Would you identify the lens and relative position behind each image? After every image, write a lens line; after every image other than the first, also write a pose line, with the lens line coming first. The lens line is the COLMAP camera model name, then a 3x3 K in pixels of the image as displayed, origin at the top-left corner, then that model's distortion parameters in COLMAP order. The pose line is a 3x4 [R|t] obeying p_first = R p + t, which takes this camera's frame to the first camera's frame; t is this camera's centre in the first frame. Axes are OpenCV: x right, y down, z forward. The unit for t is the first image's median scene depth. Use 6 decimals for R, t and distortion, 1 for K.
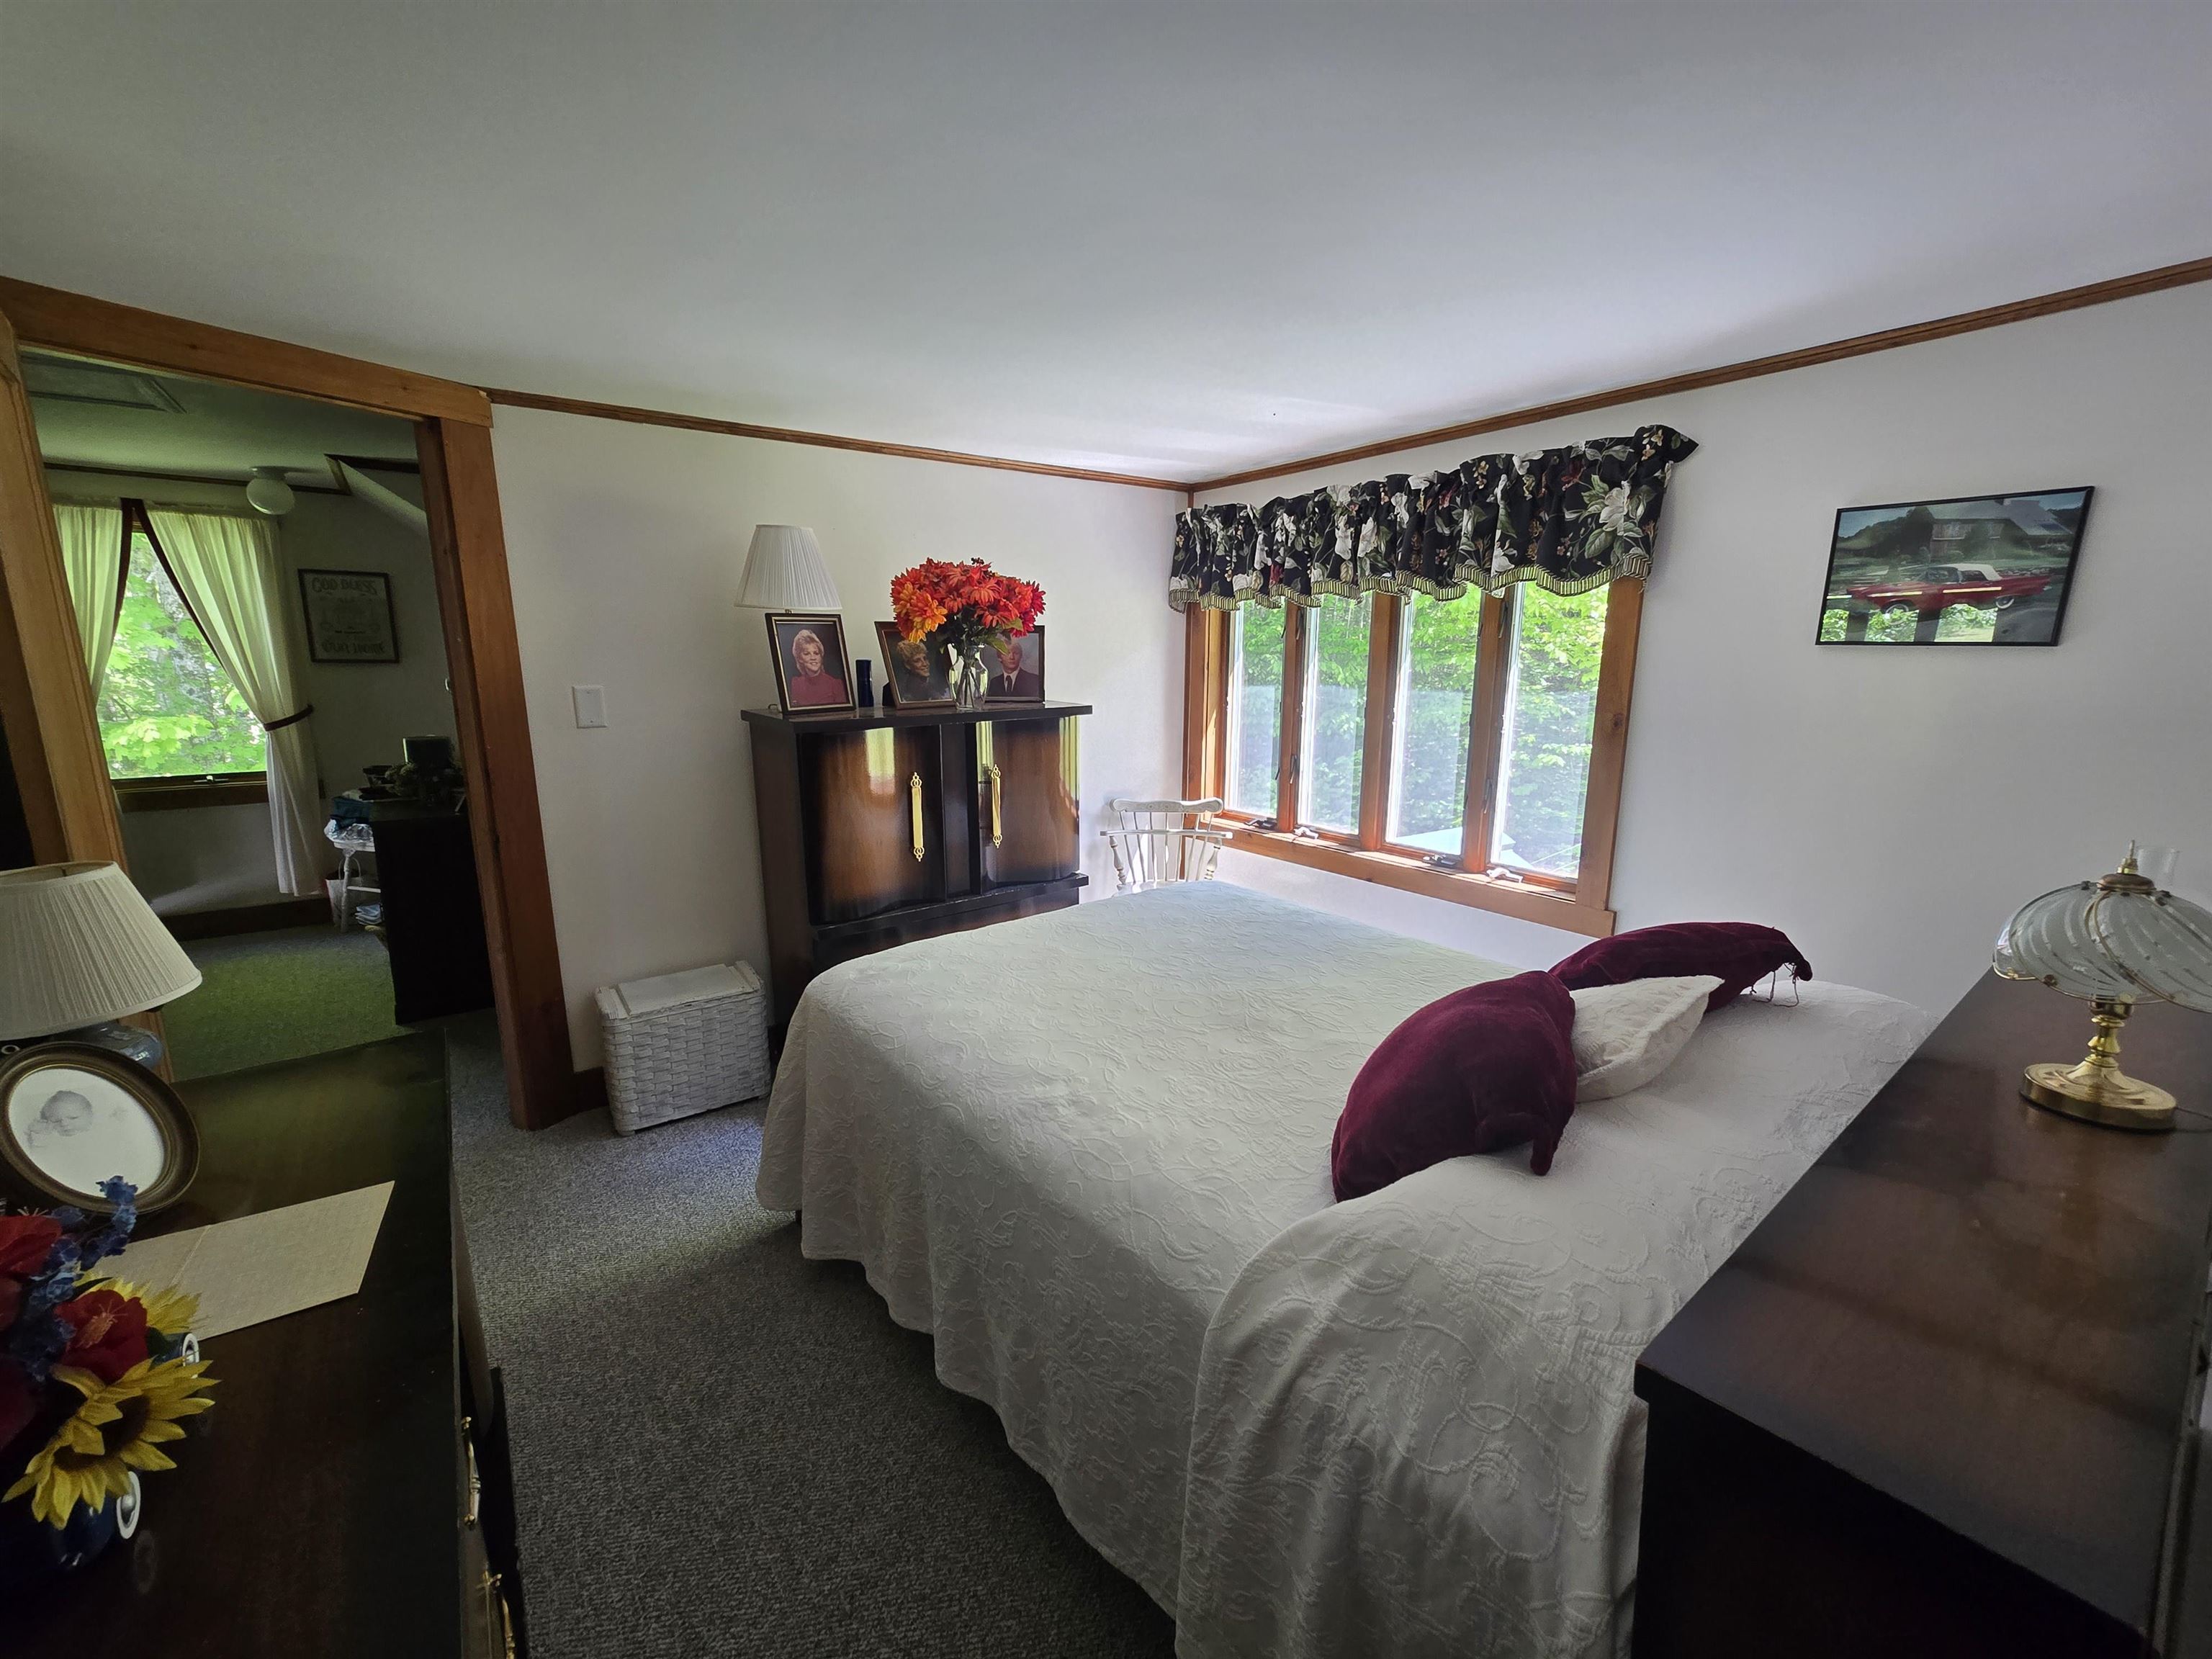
lens RADIAL K [[907.4, 0, 1115.1], [0, 907.4, 831.4], [0, 0, 1]] dist [0.002831, 0.000362]
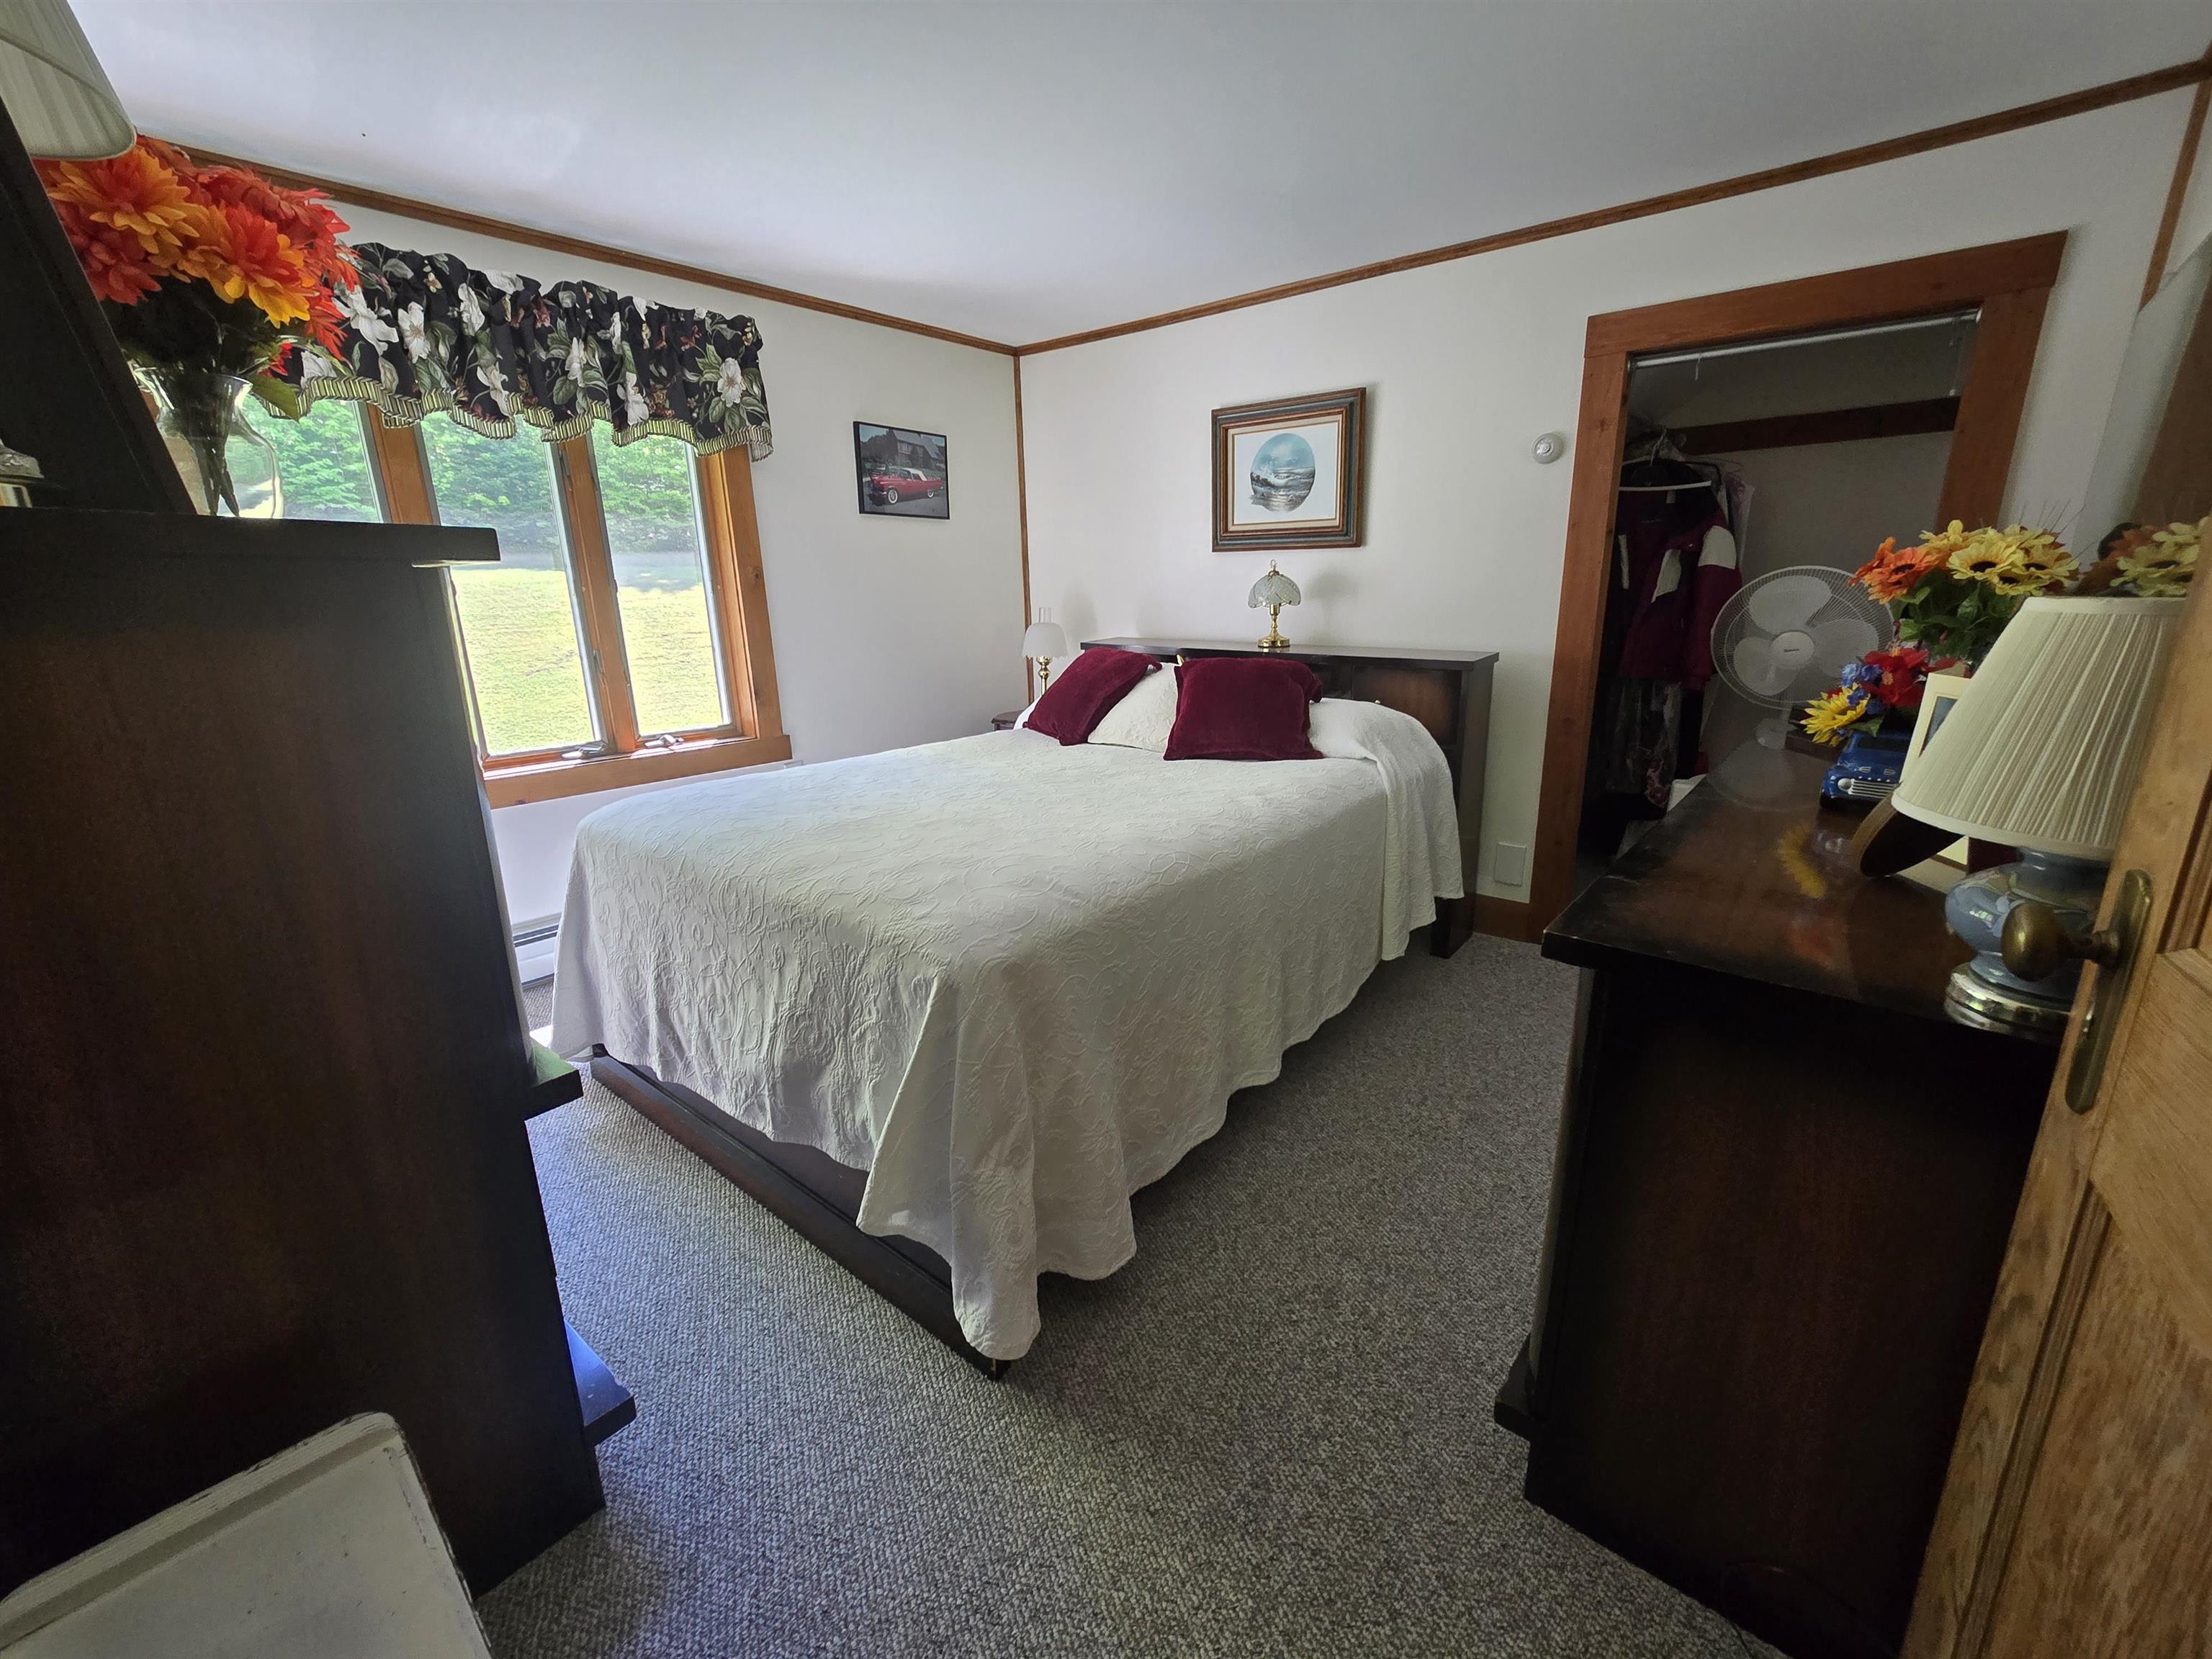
lens RADIAL K [[907.4, 0, 1118.4], [0, 907.4, 829.5], [0, 0, 1]] dist [0.002831, 0.000362]
pose [[-0.220777, -0.251100, 0.942447, -0.765801], [0.211301, 0.931027, 0.297557, -0.064062], [-0.952160, 0.264833, -0.152492, 0.834115]]
